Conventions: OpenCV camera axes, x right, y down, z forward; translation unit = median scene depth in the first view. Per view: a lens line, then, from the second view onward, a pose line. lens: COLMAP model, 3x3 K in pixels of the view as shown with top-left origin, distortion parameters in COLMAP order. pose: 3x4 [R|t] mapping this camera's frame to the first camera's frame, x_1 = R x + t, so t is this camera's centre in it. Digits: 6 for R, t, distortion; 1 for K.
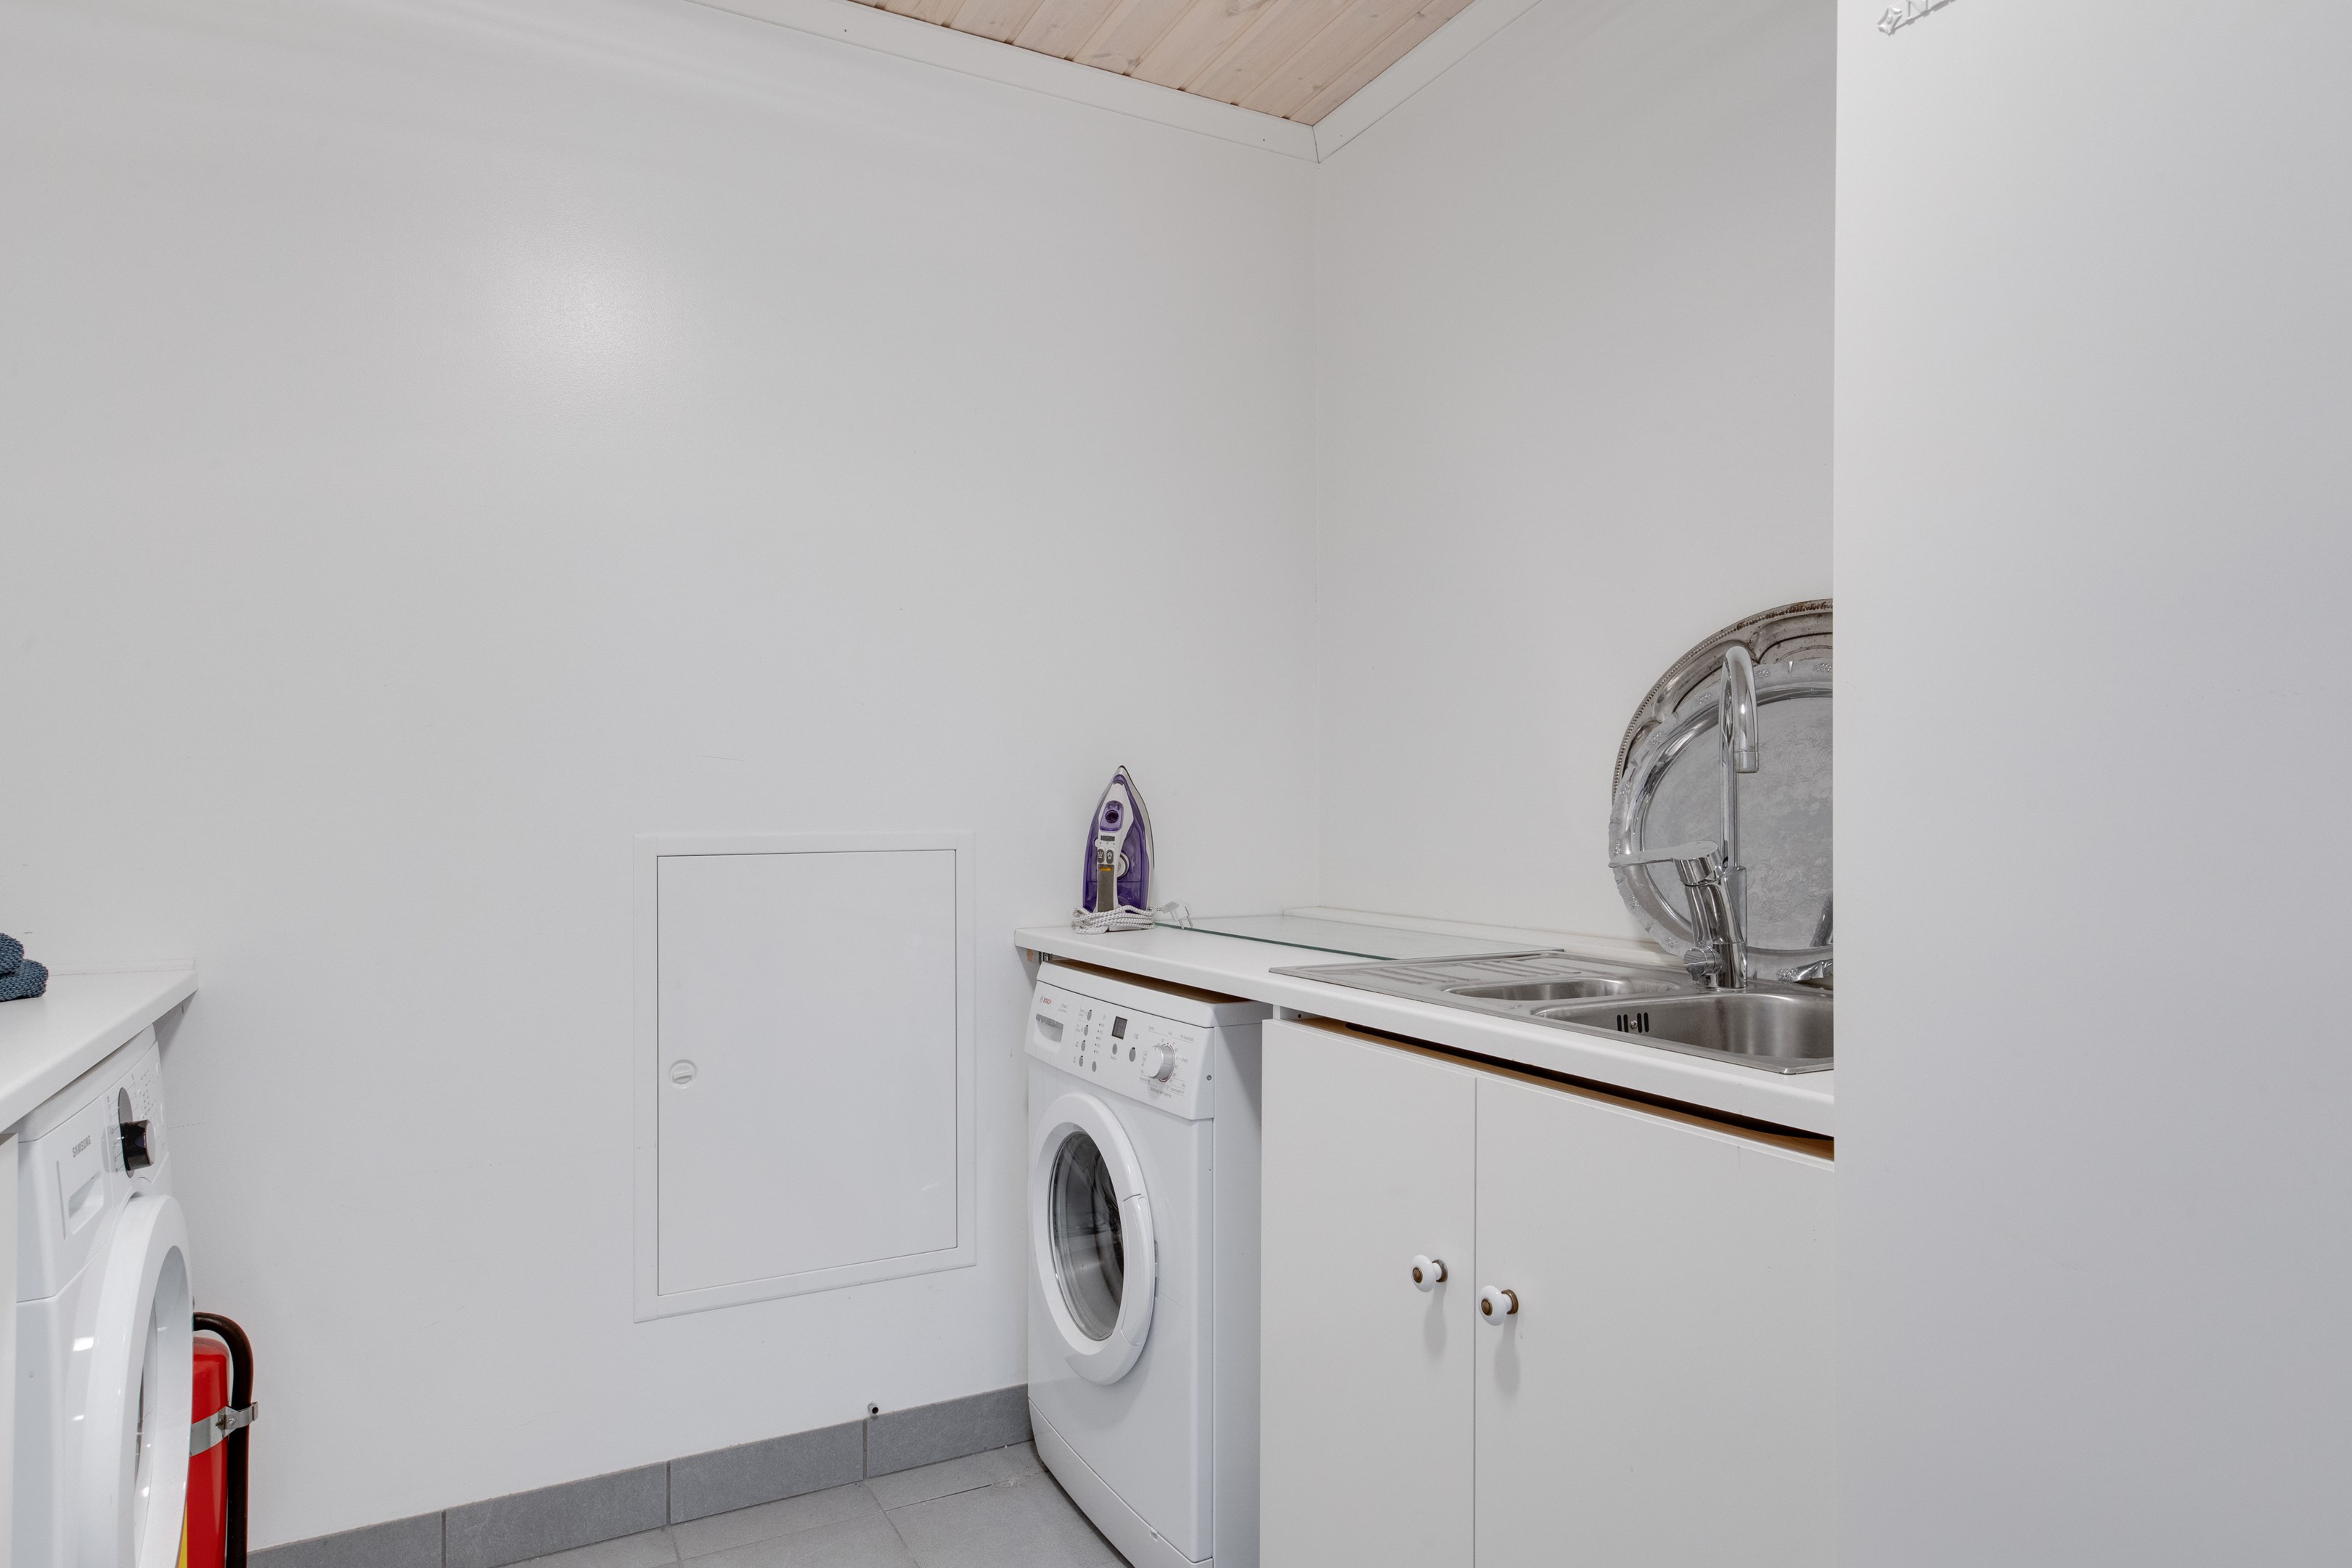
lens RADIAL K [[1340.5, 0, 1182.7], [0, 1340.5, 800.6], [0, 0, 1]] dist [0.010847, -0.006661]
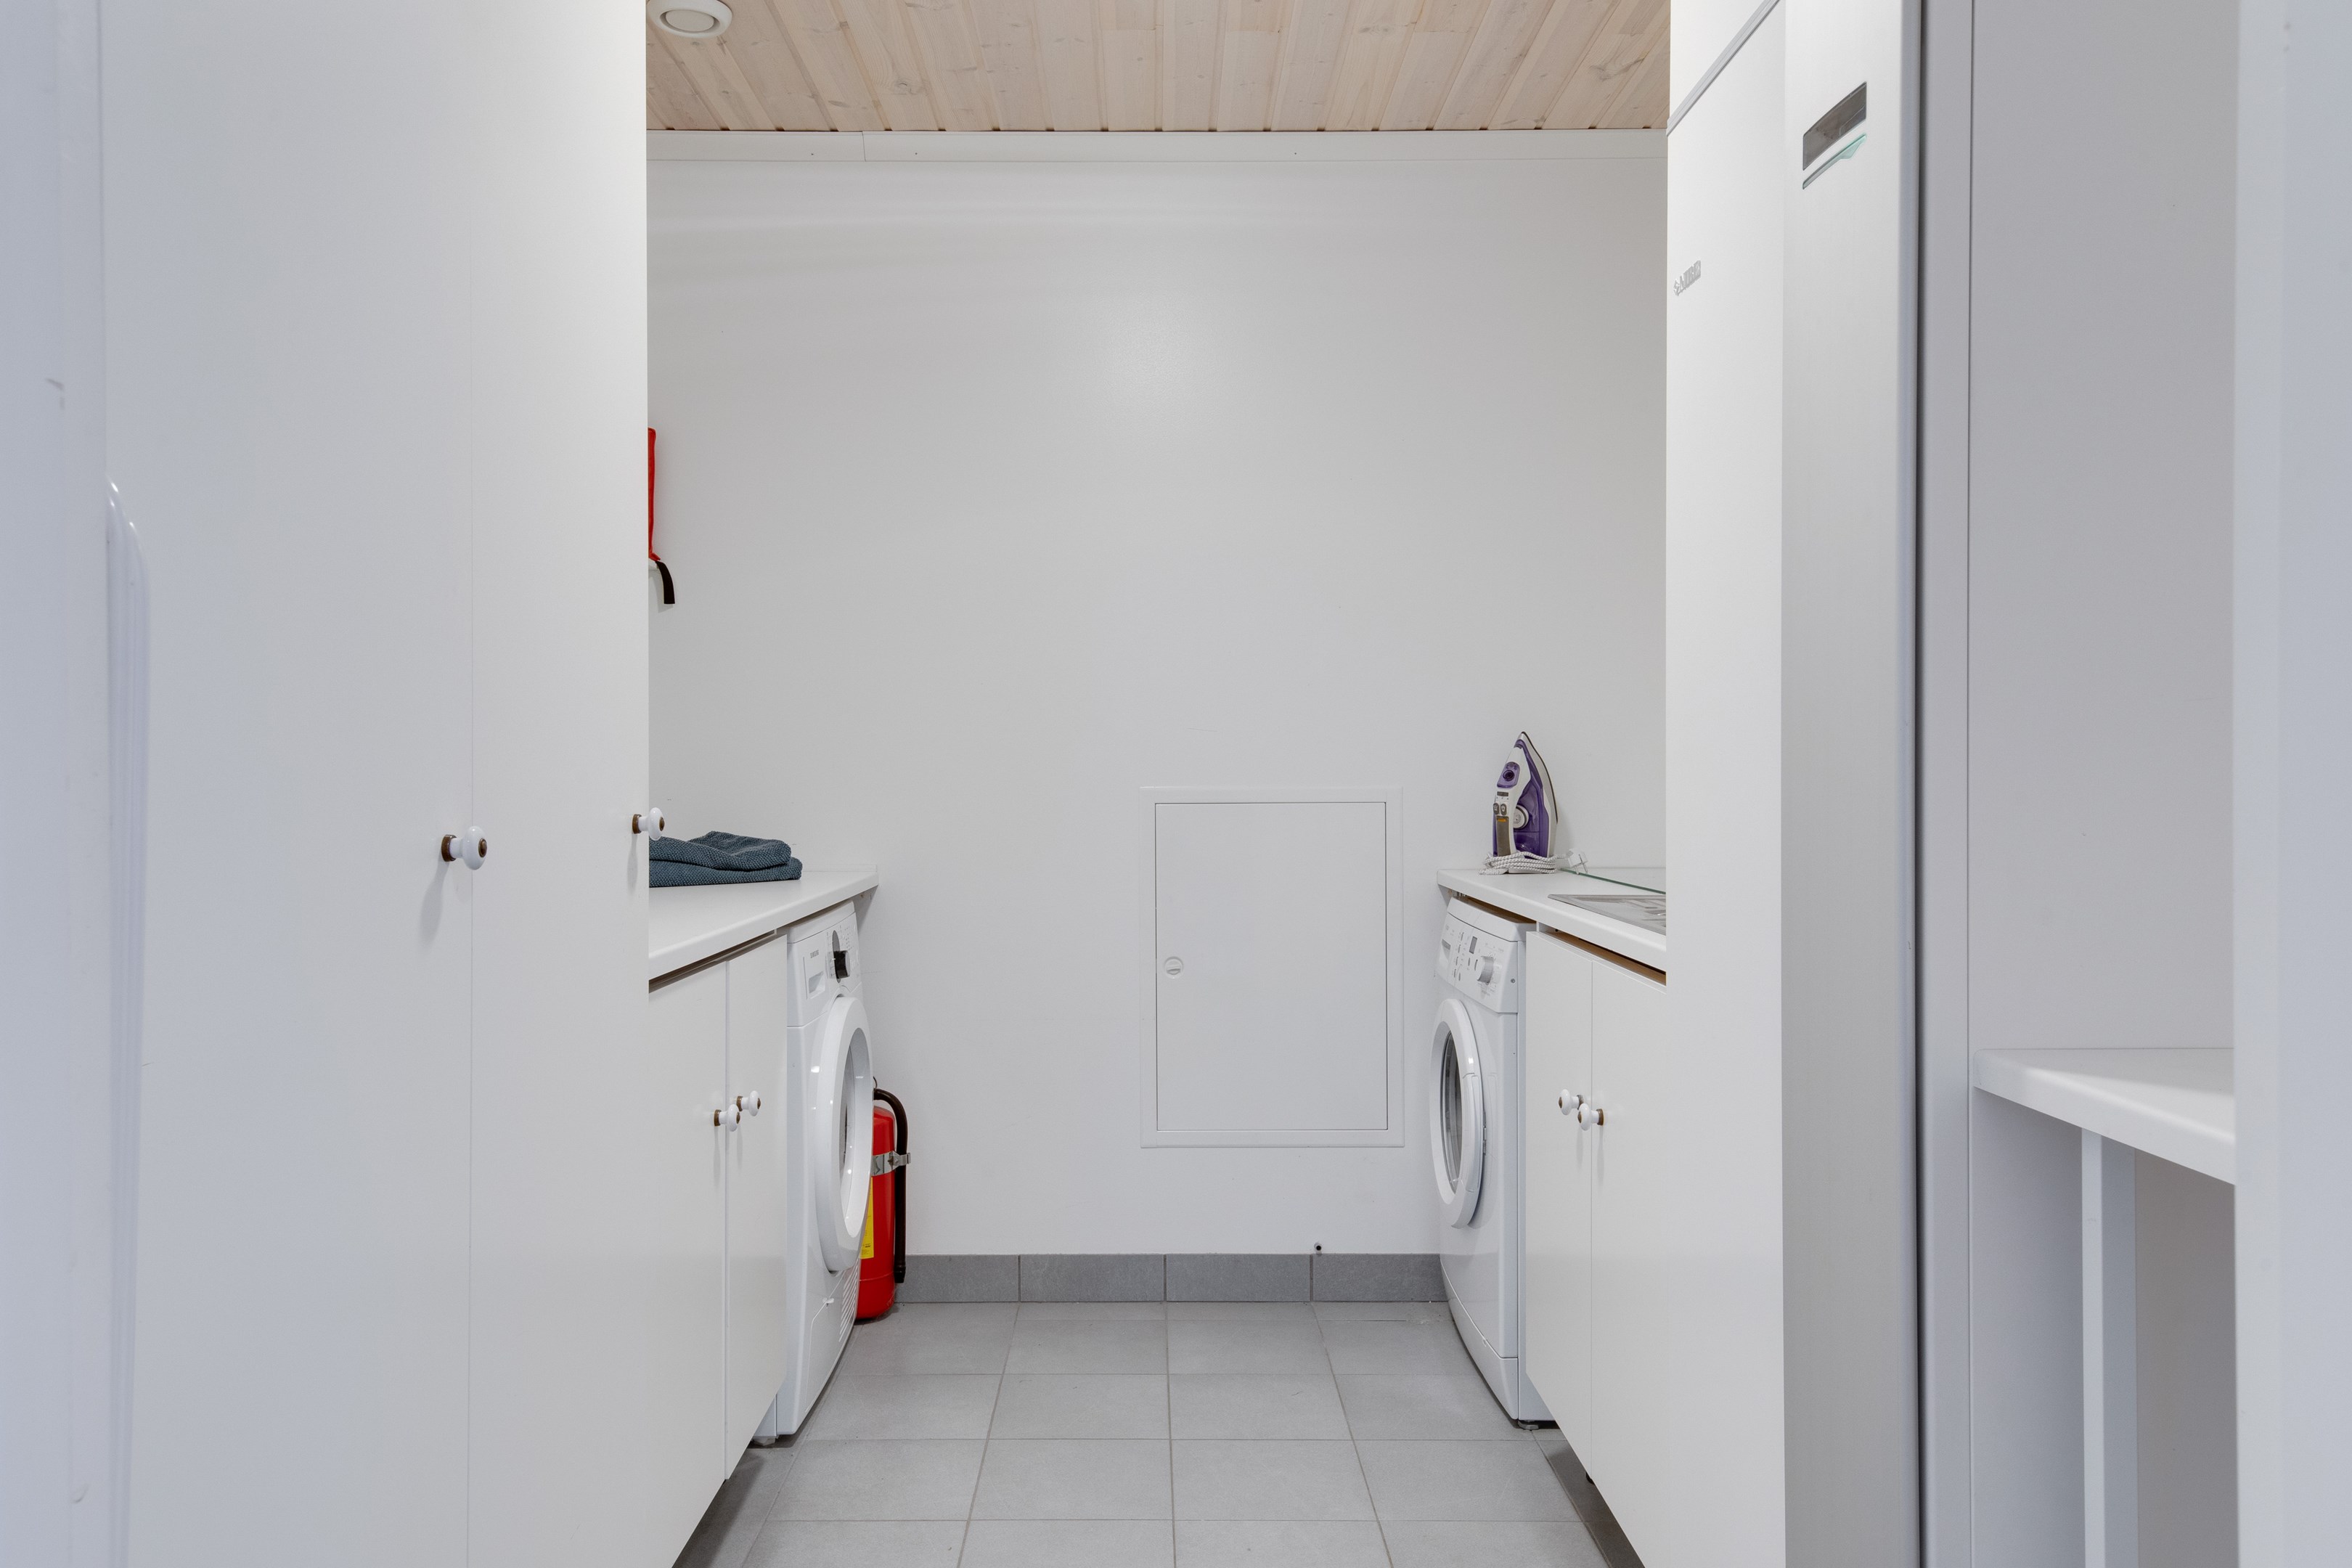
lens RADIAL K [[1642.9, 0, 1173.6], [0, 1642.9, 775.6], [0, 0, 1]] dist [-0.029454, -0.004815]
pose [[0.882873, 0.002170, -0.469607, 0.396446], [0.001161, 0.999976, 0.006803, 0.002228], [0.469610, -0.006552, 0.882849, -0.442186]]
